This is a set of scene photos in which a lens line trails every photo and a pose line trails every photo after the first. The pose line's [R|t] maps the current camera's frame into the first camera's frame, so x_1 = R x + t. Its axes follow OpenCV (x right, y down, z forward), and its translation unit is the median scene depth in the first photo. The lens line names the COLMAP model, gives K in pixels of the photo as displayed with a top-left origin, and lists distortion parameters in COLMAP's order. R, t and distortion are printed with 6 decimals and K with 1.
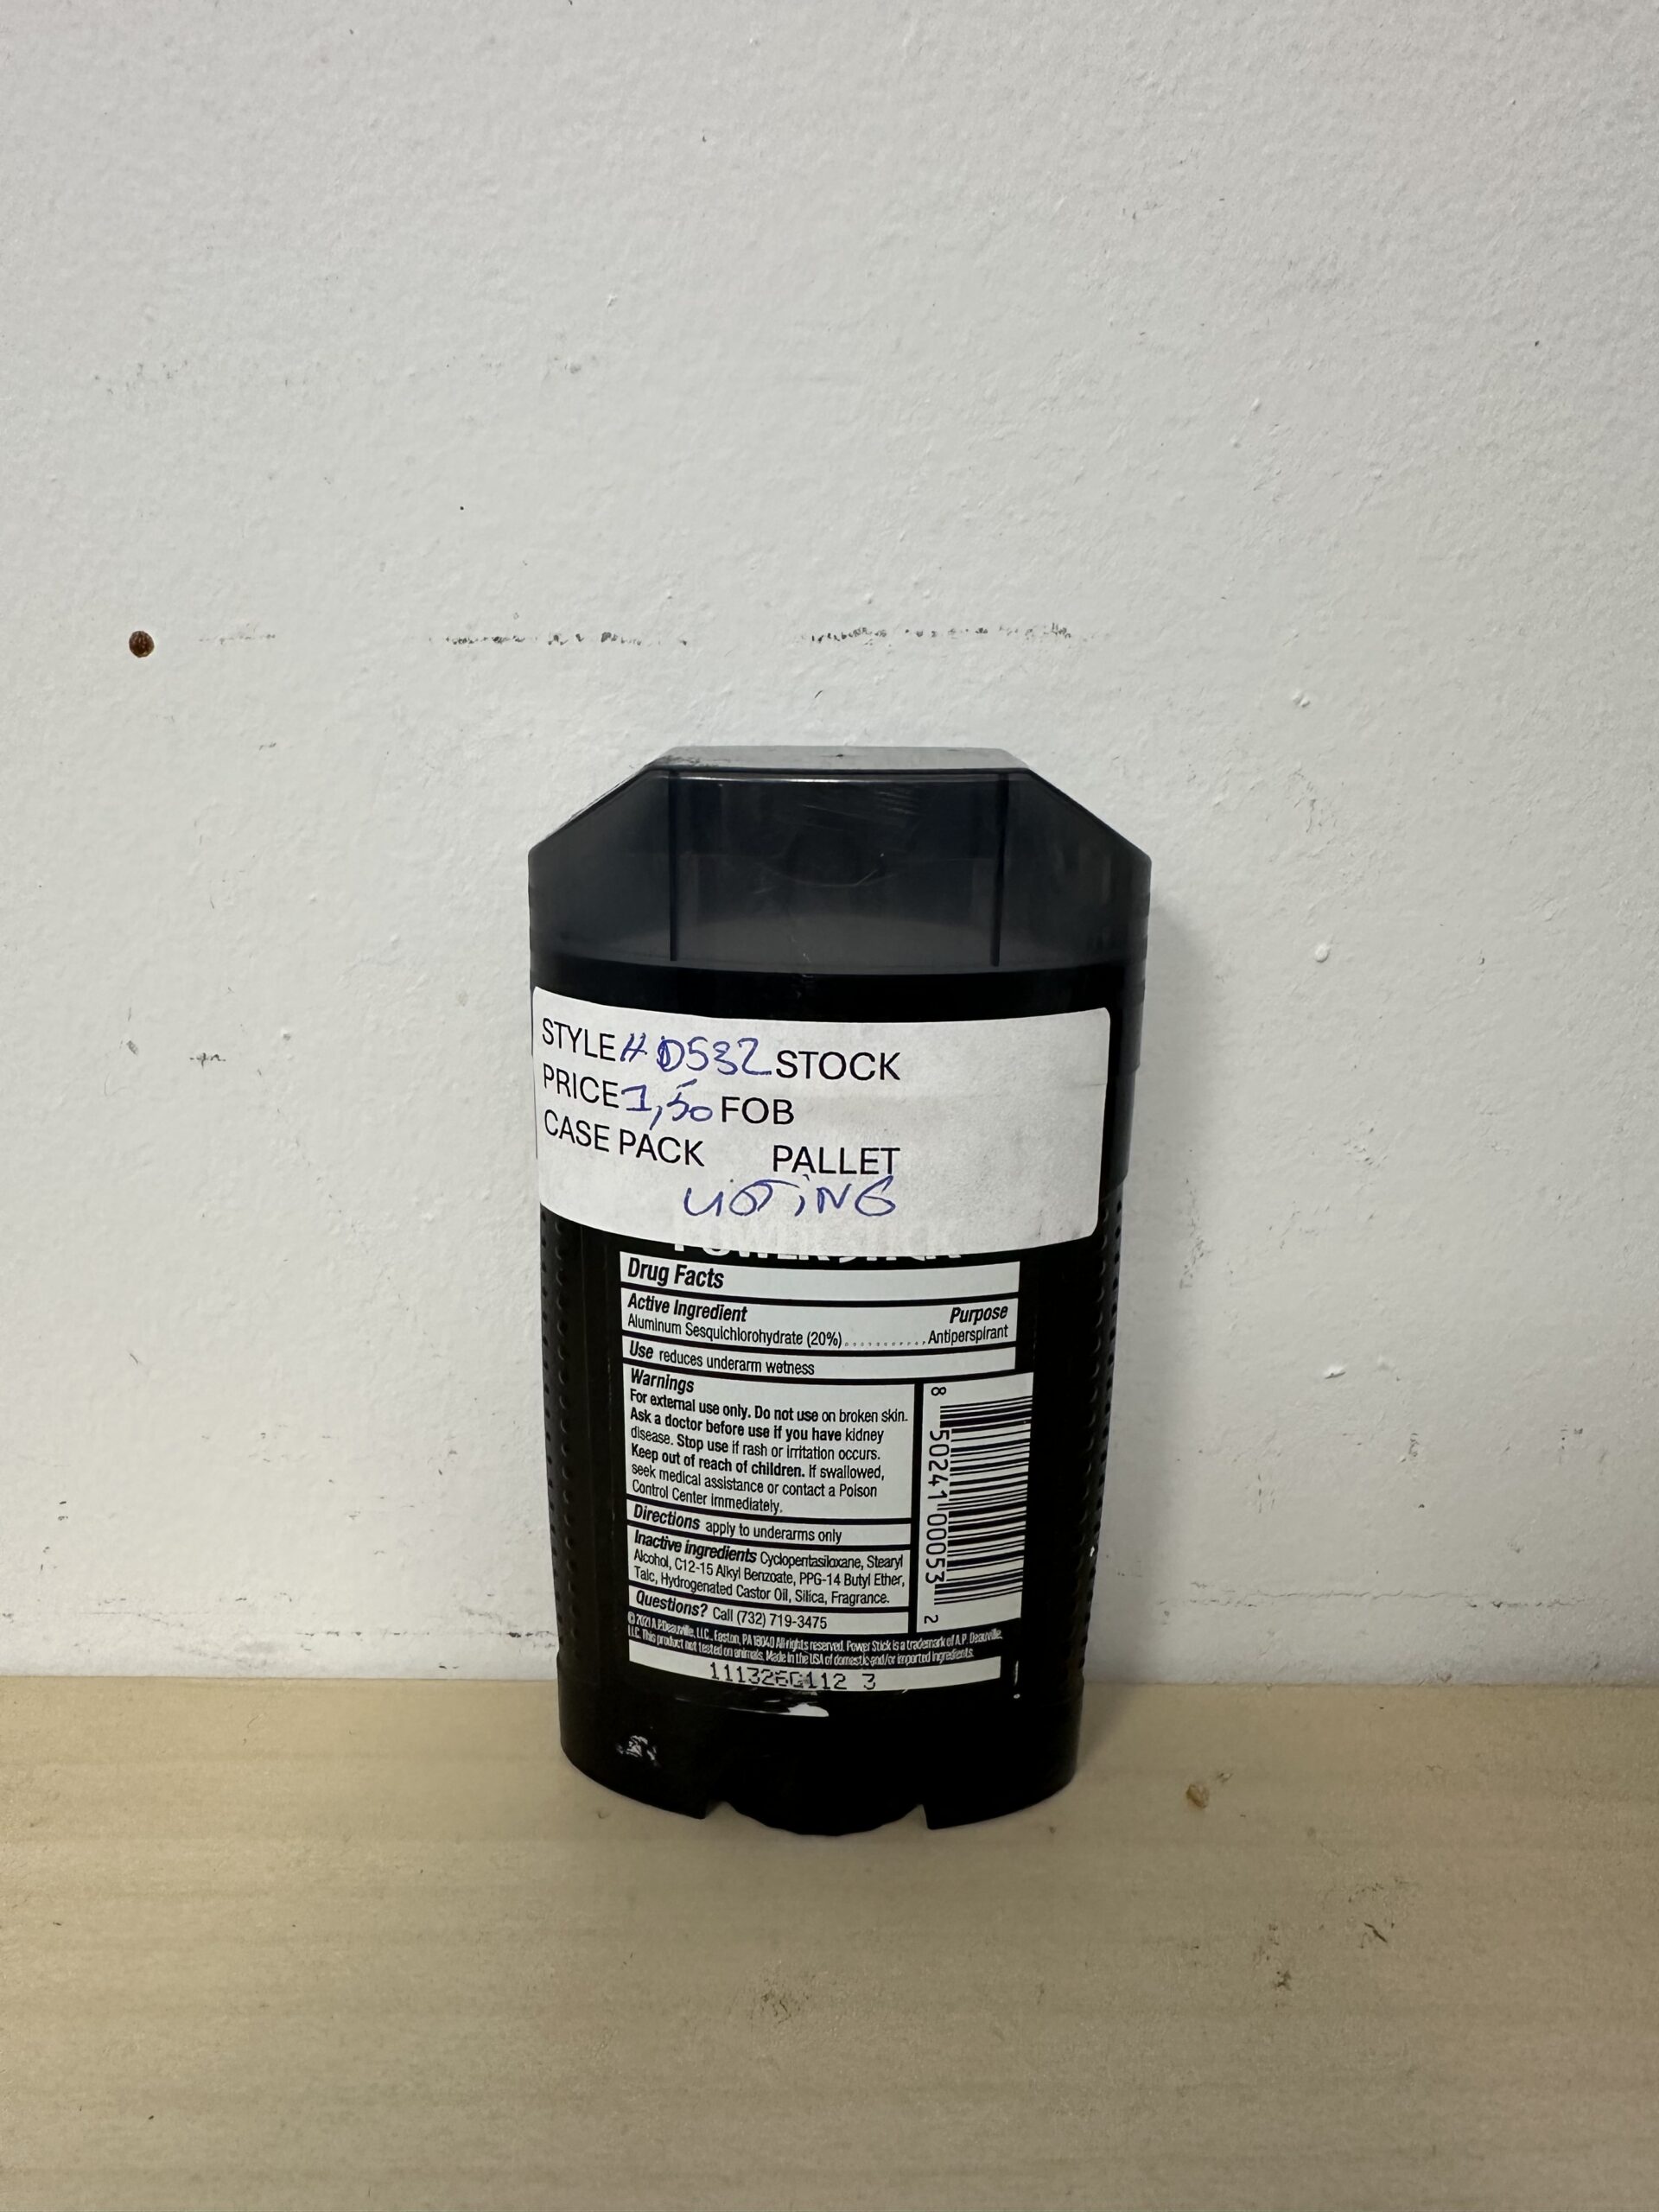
lens RADIAL K [[1501.0, 0, 710.3], [0, 1501.0, 1031.9], [0, 0, 1]] dist [-0.021370, 0.011382]
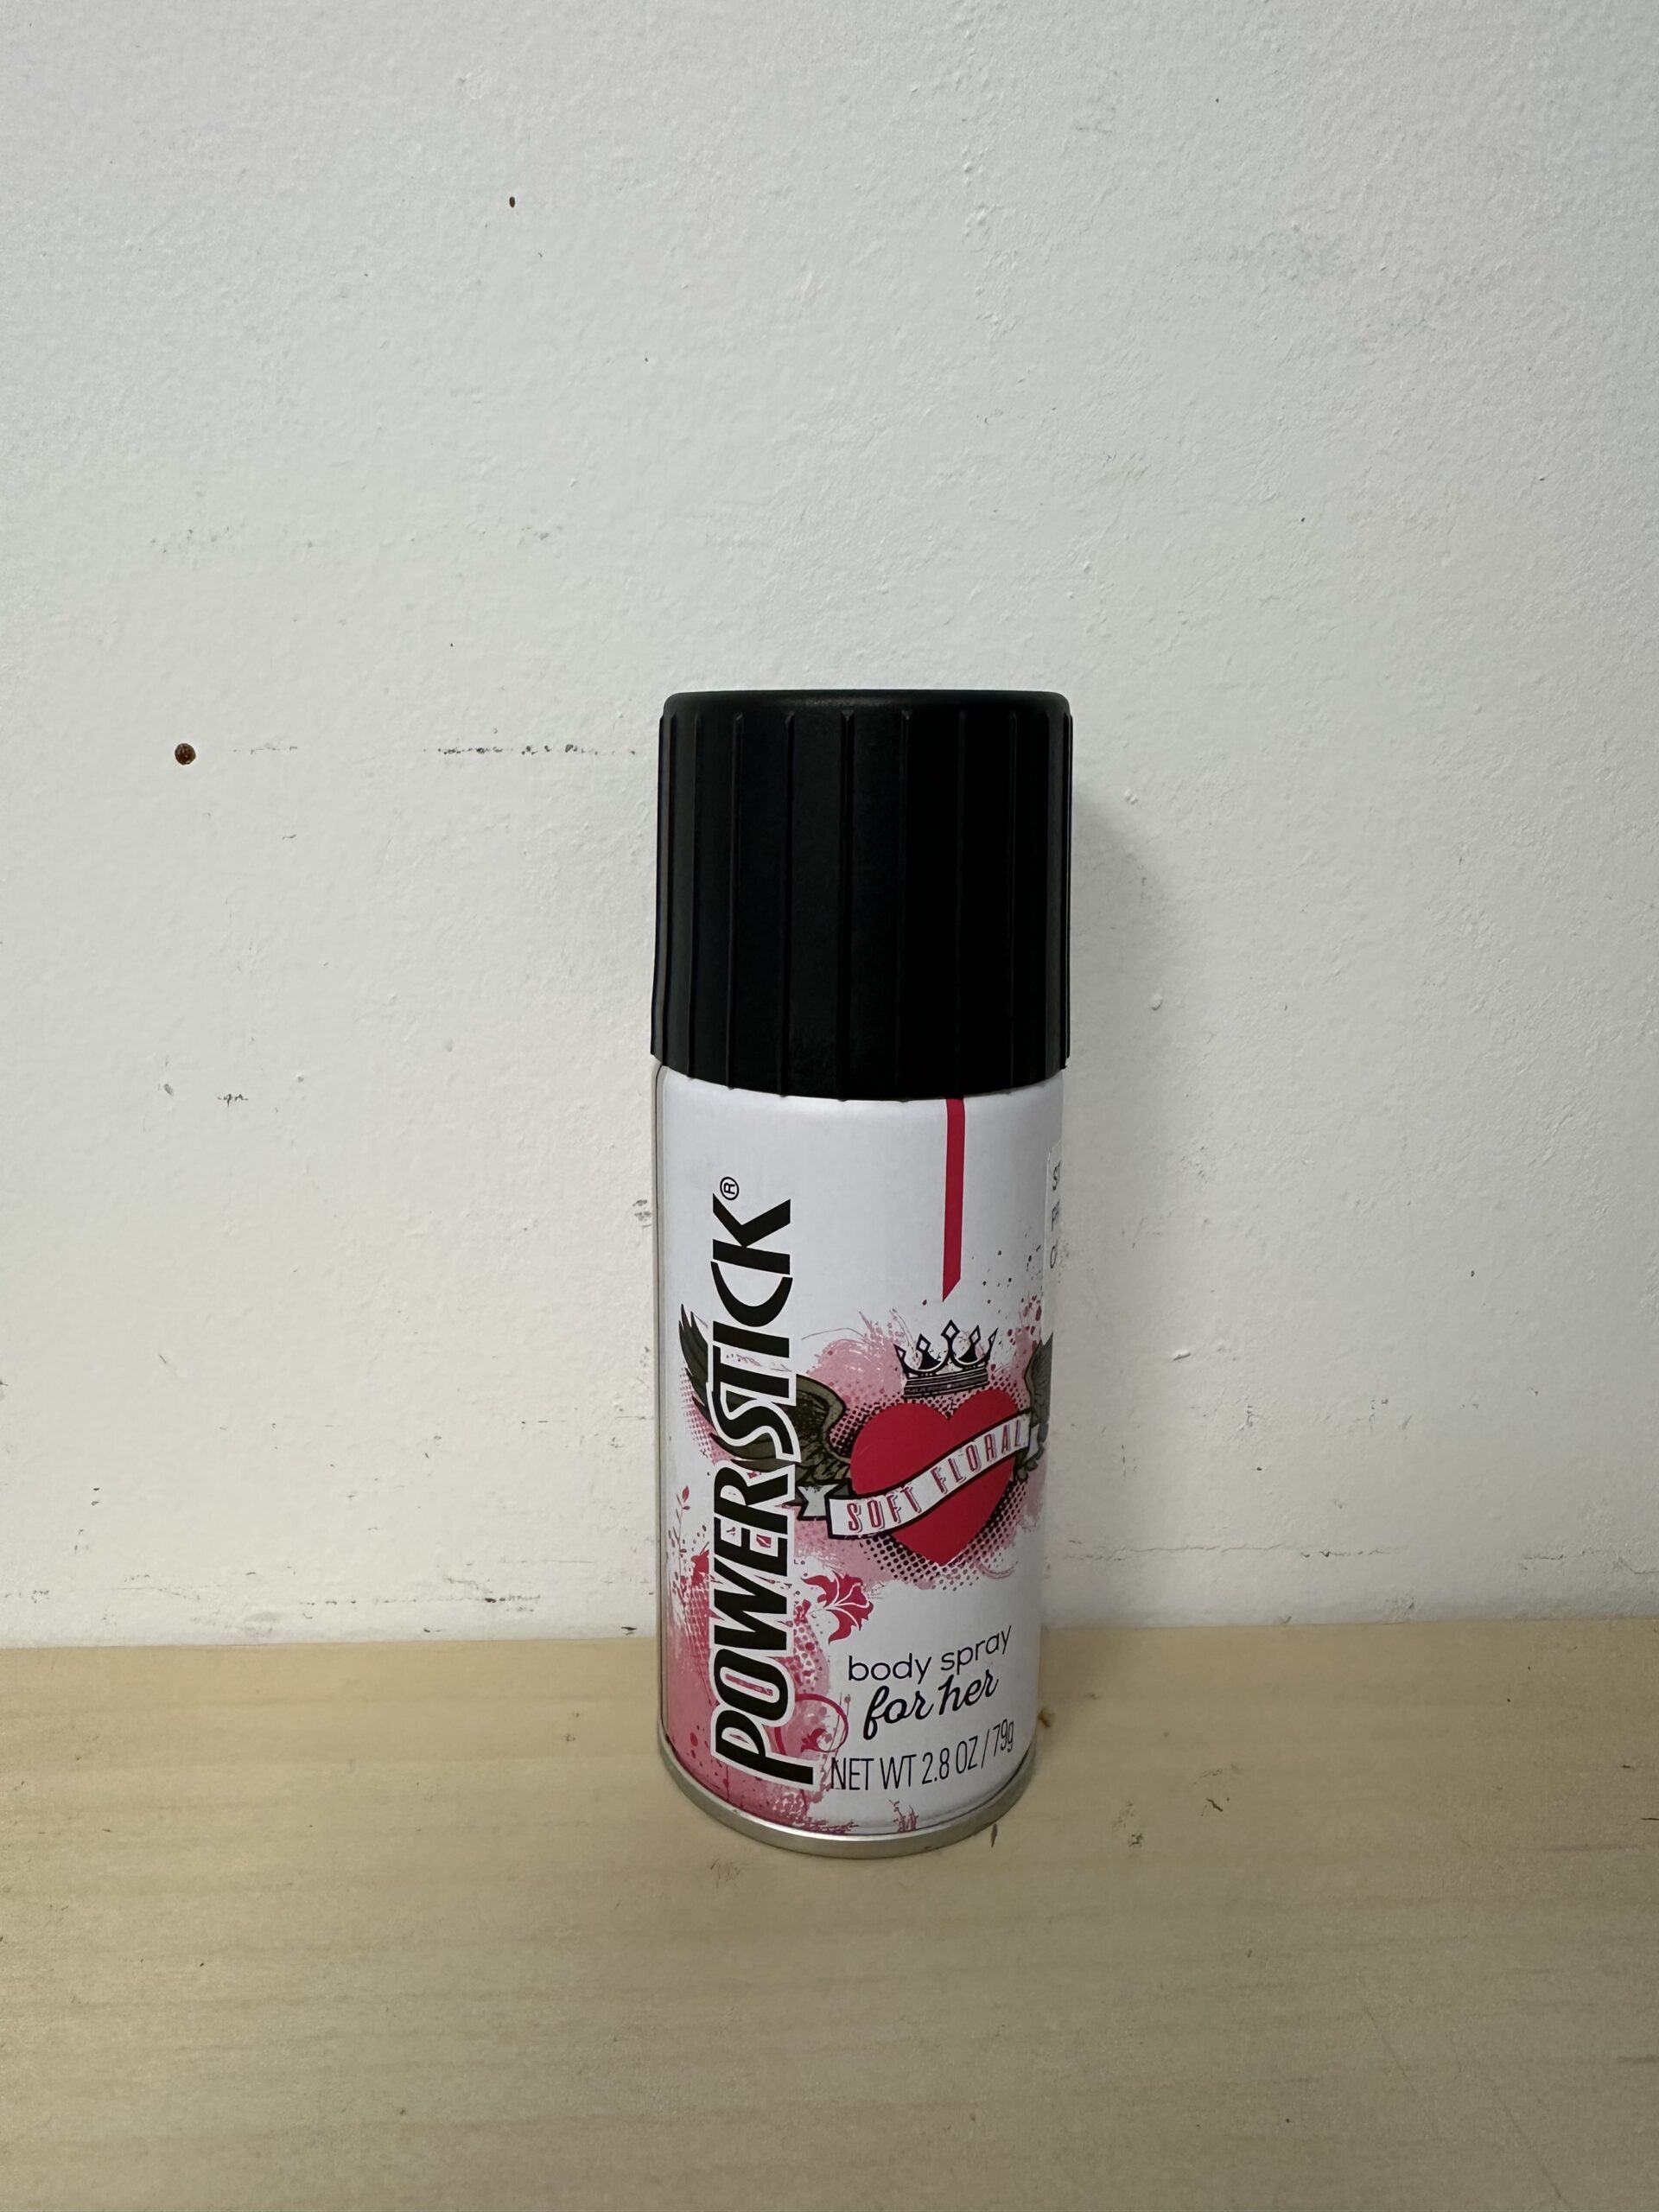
lens RADIAL K [[1501.0, 0, 703.9], [0, 1501.0, 1040.1], [0, 0, 1]] dist [-0.021370, 0.011382]
pose [[0.999150, -0.008246, 0.040386, -0.010874], [0.010498, 0.998383, -0.055868, 0.045784], [-0.039860, 0.056245, 0.997621, -0.220241]]
